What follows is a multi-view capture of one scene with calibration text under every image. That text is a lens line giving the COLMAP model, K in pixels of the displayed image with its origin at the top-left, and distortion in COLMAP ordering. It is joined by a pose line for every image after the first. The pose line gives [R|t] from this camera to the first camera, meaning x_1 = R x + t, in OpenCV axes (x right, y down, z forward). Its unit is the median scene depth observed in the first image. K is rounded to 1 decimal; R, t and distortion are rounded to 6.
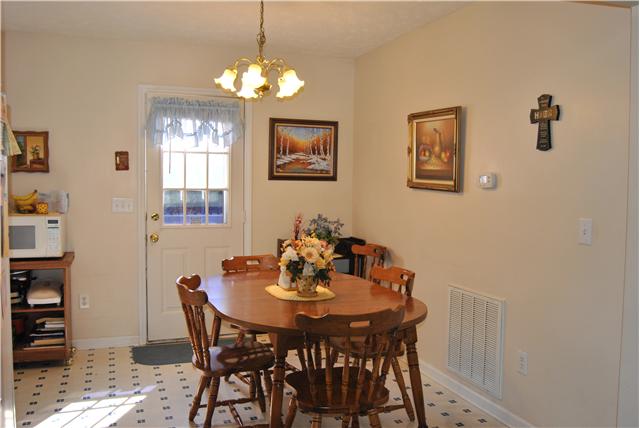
lens RADIAL K [[586.7, 0, 320.0], [0, 586.7, 214.0], [0, 0, 1]] dist [-0.007864, -0.003827]
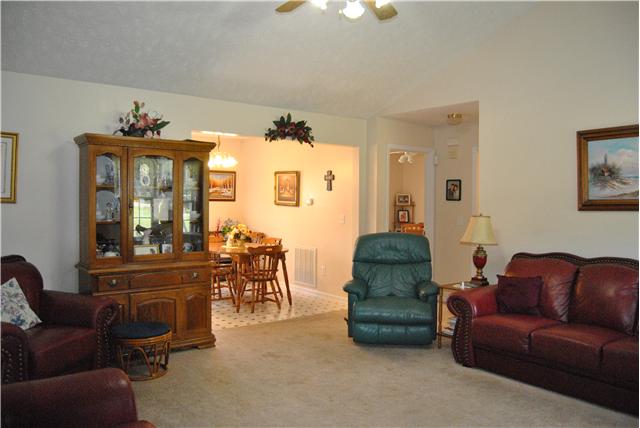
lens RADIAL K [[586.7, 0, 320.0], [0, 586.7, 214.0], [0, 0, 1]] dist [-0.007864, -0.003827]
pose [[0.954343, -0.004418, 0.298681, -0.336429], [0.014114, 0.999441, -0.030313, 0.057676], [-0.298380, 0.033144, 0.953871, -1.124433]]
